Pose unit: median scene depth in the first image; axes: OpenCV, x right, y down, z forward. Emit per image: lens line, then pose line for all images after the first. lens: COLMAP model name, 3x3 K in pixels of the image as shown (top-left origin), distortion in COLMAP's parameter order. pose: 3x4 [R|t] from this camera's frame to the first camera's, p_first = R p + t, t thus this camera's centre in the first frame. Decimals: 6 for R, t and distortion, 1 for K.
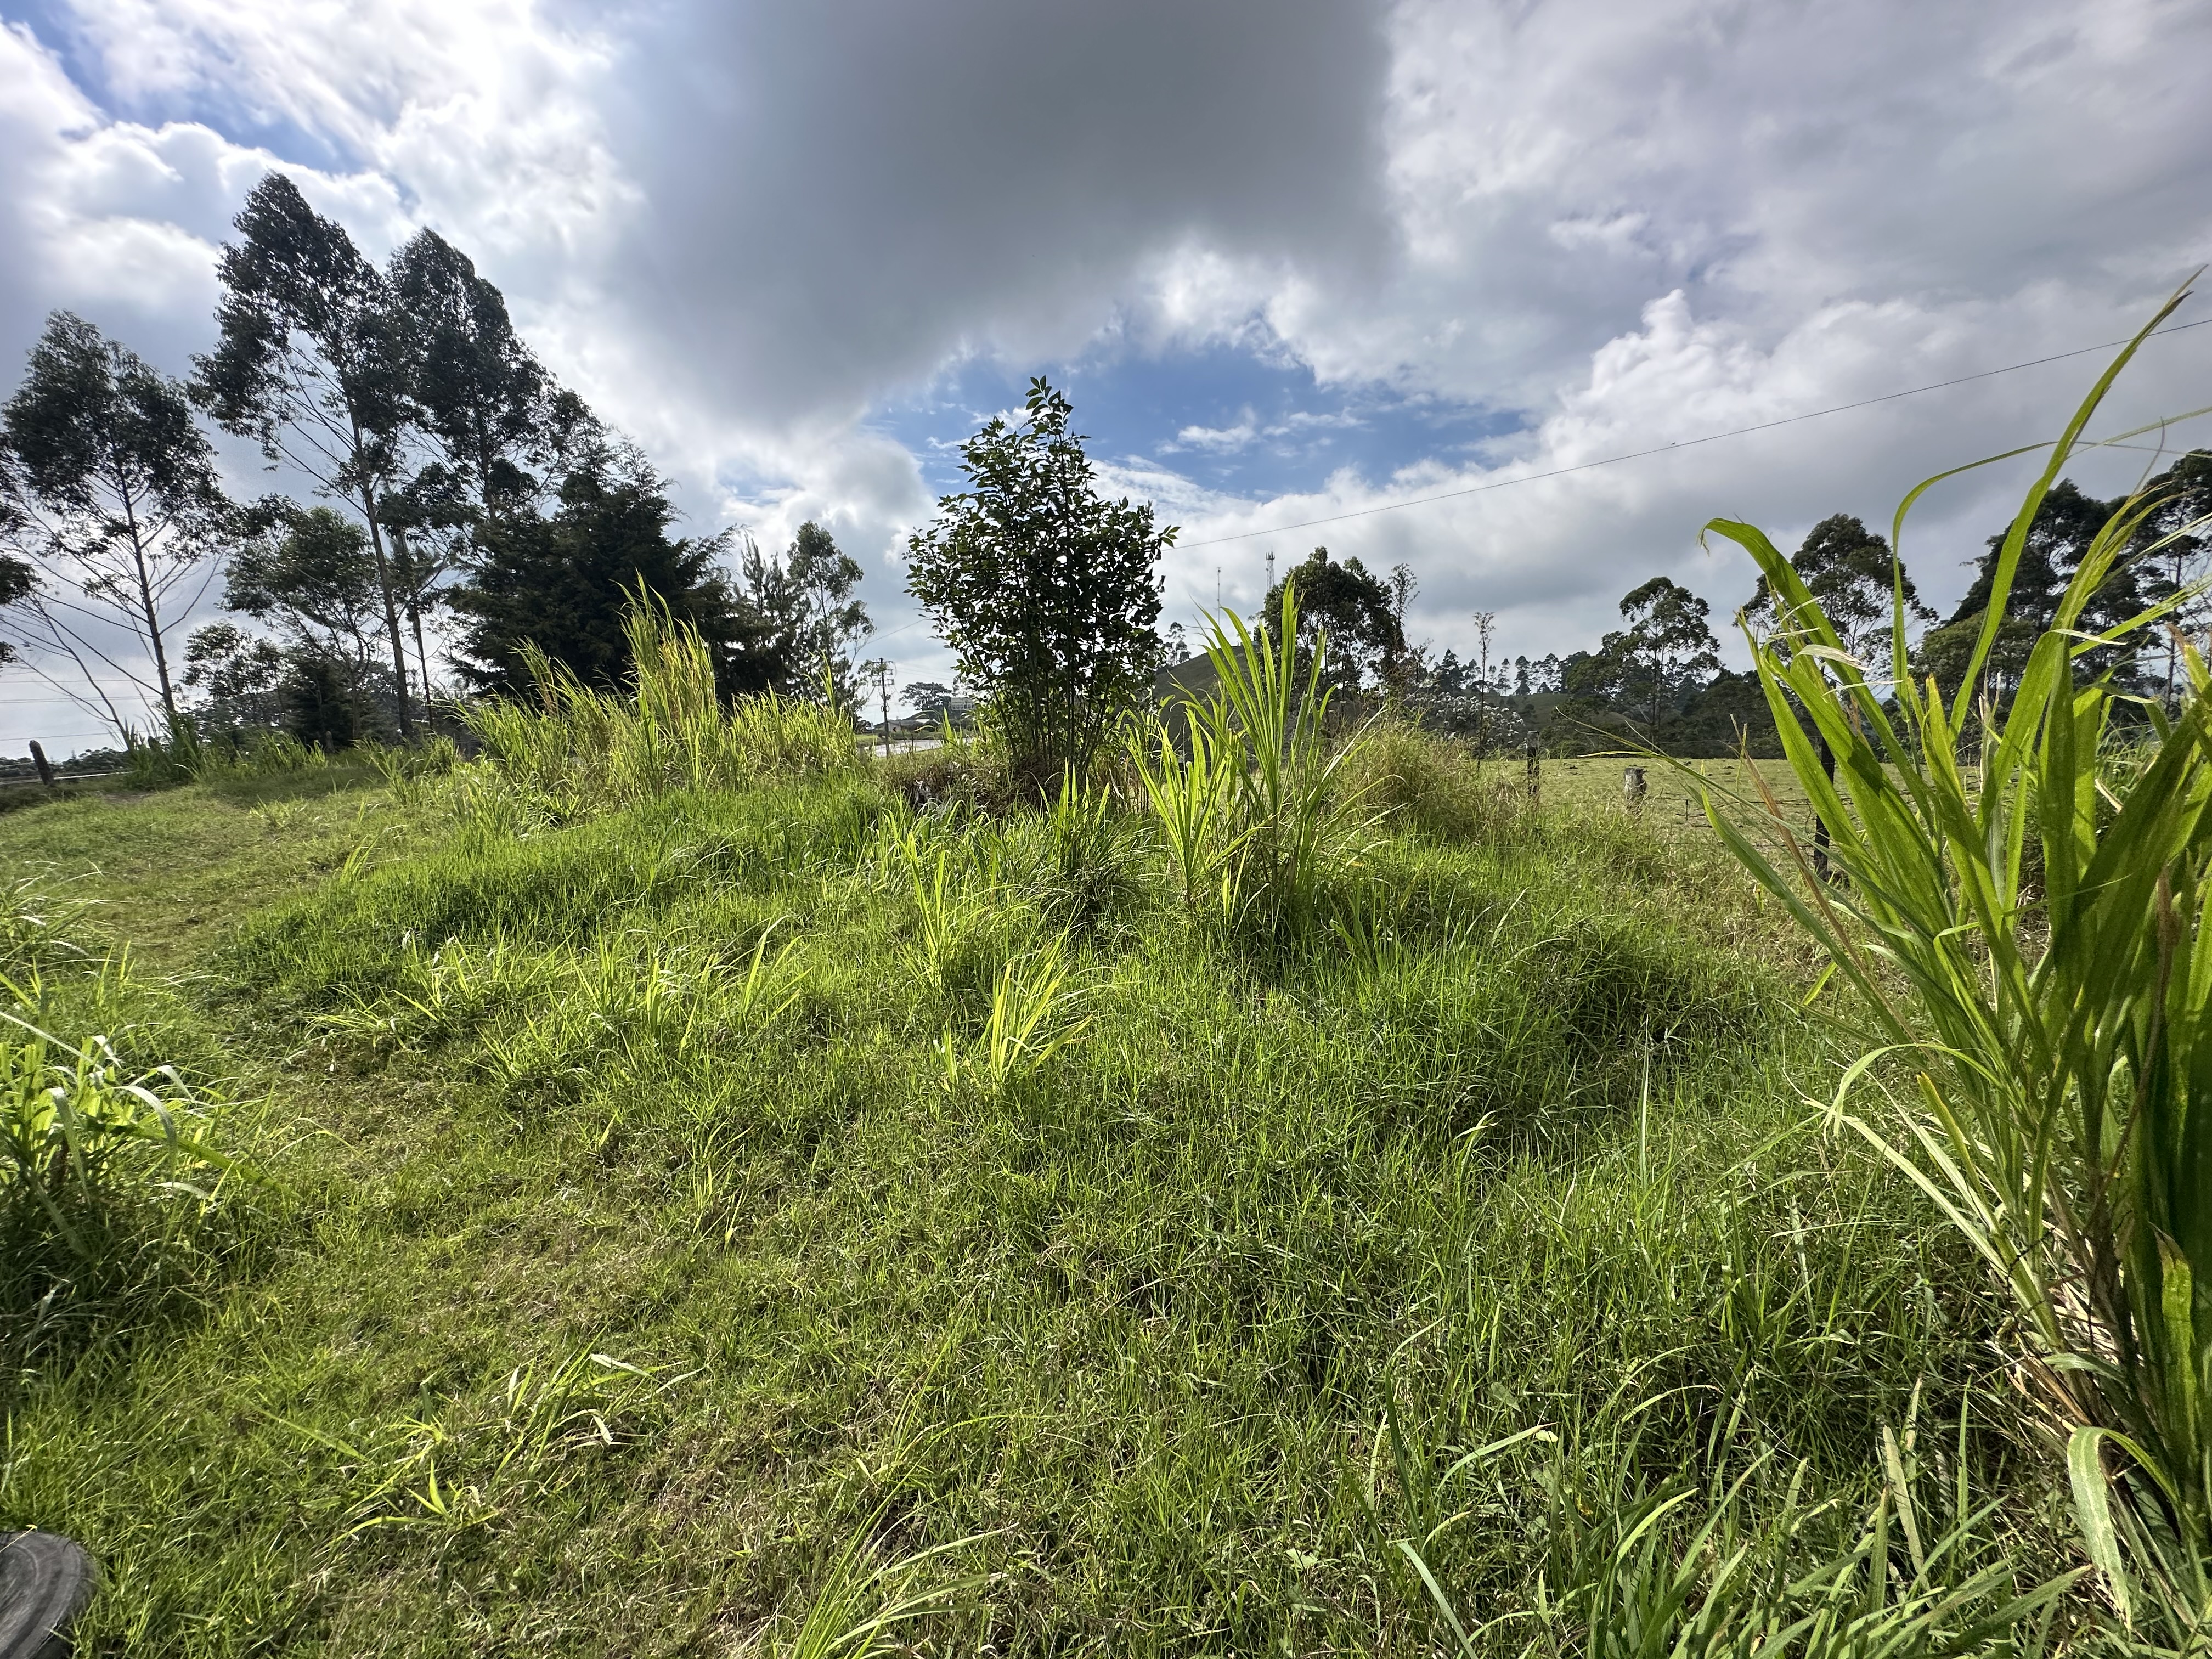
lens RADIAL K [[880.3, 0, 1101.6], [0, 880.3, 827.1], [0, 0, 1]] dist [-0.001188, 0.000170]
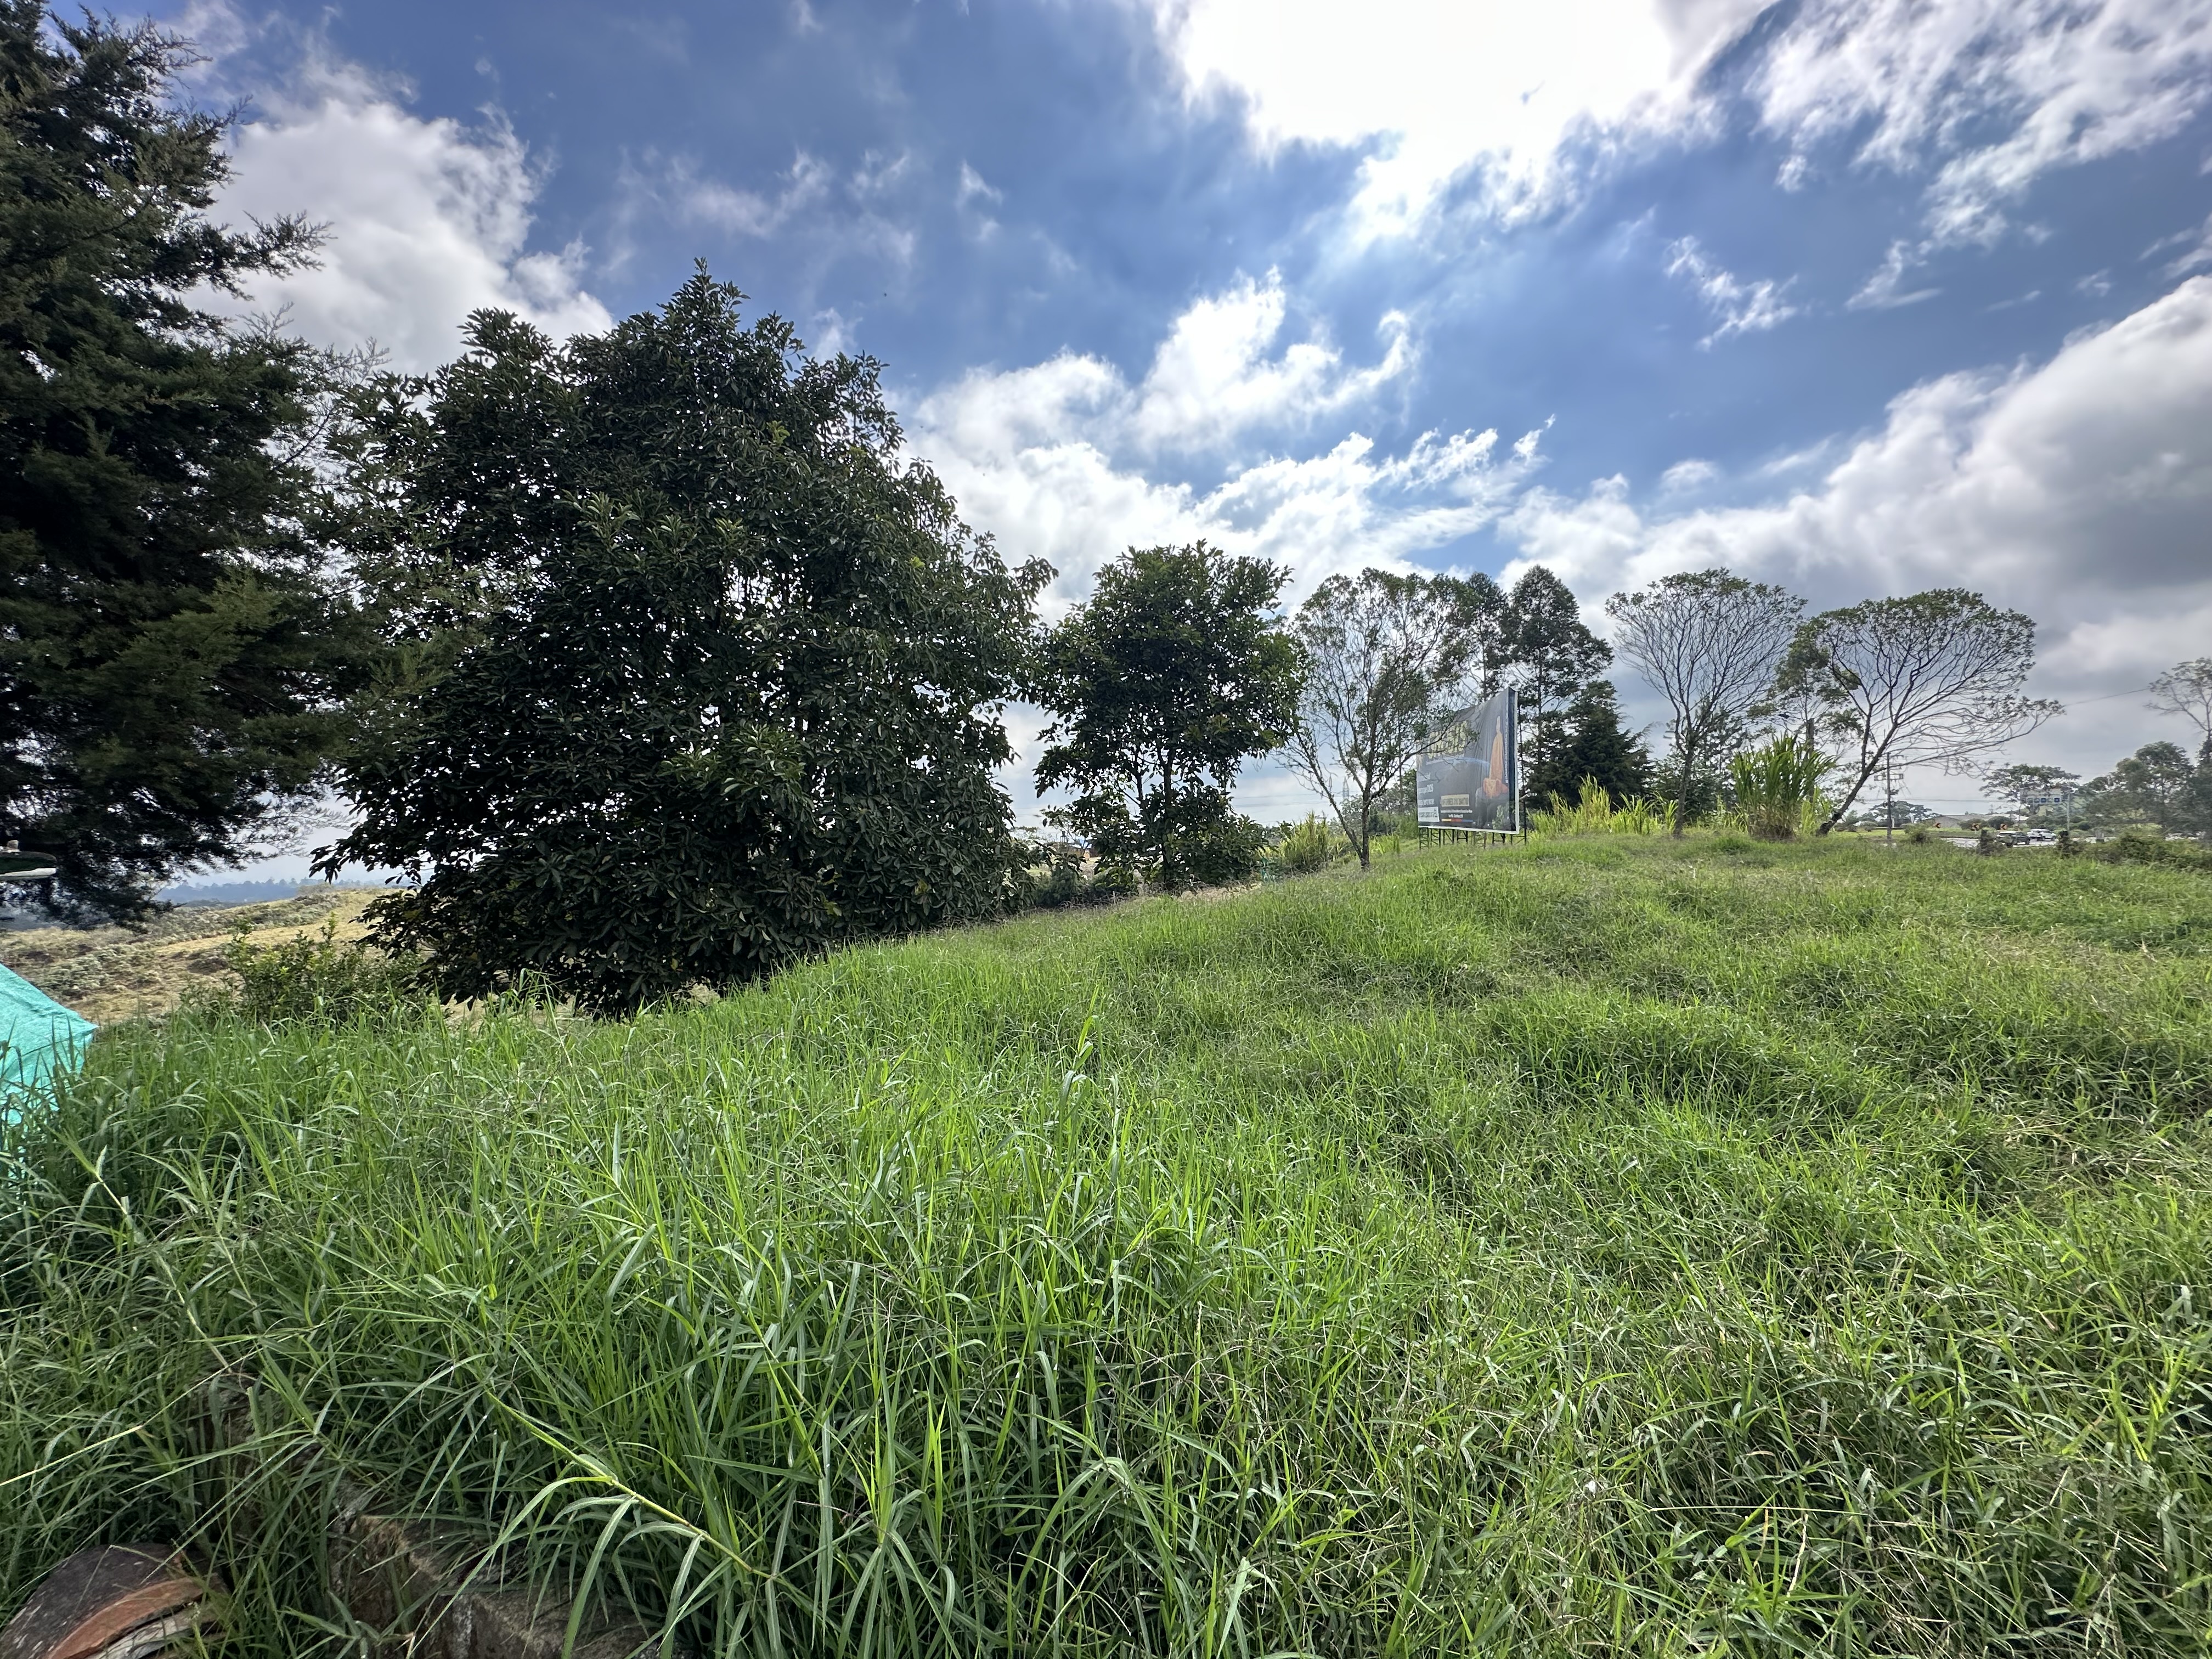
lens RADIAL K [[879.5, 0, 1104.6], [0, 879.5, 839.4], [0, 0, 1]] dist [-0.001232, 0.000017]
pose [[0.503715, 0.044434, -0.862726, 0.516203], [-0.115791, 0.993137, -0.016455, 0.079840], [0.856074, 0.108184, 0.505404, -0.797704]]
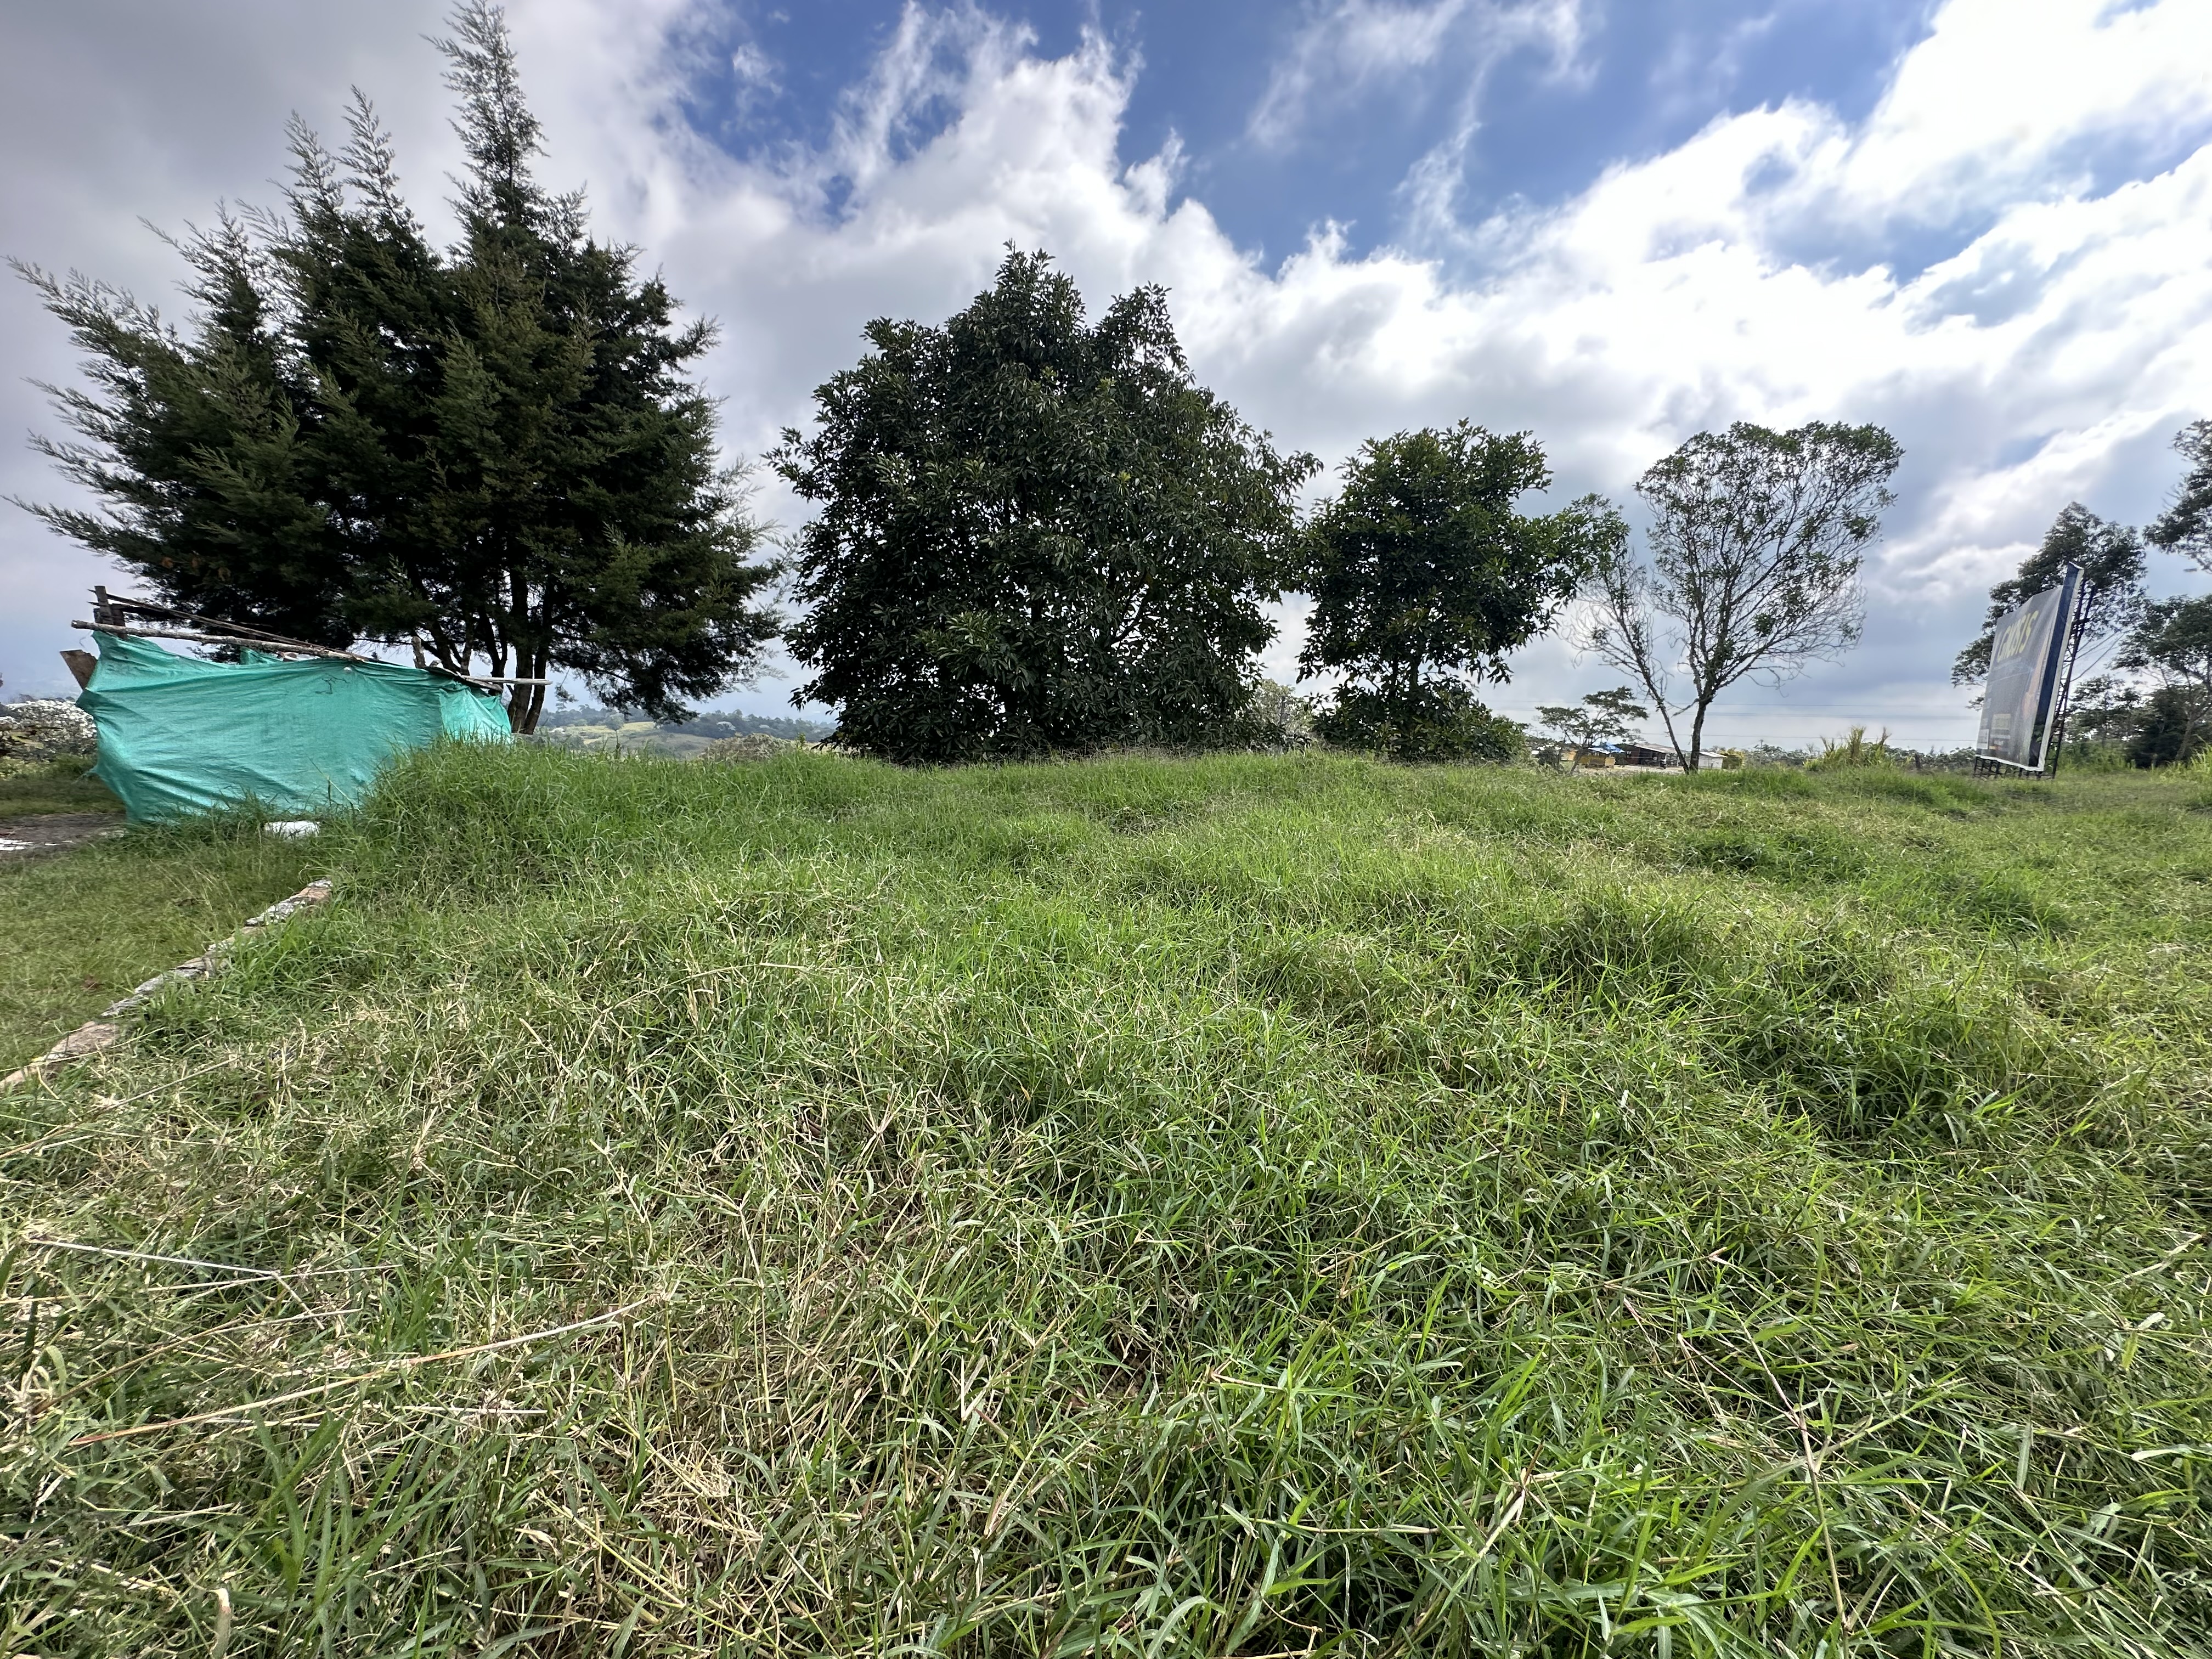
lens RADIAL K [[899.8, 0, 1106.9], [0, 899.8, 830.5], [0, 0, 1]] dist [-0.000757, -0.000178]
pose [[-0.041756, 0.177930, -0.983157, 0.647794], [-0.180005, 0.966574, 0.182574, 0.055842], [0.982779, 0.184597, -0.008332, -0.647406]]
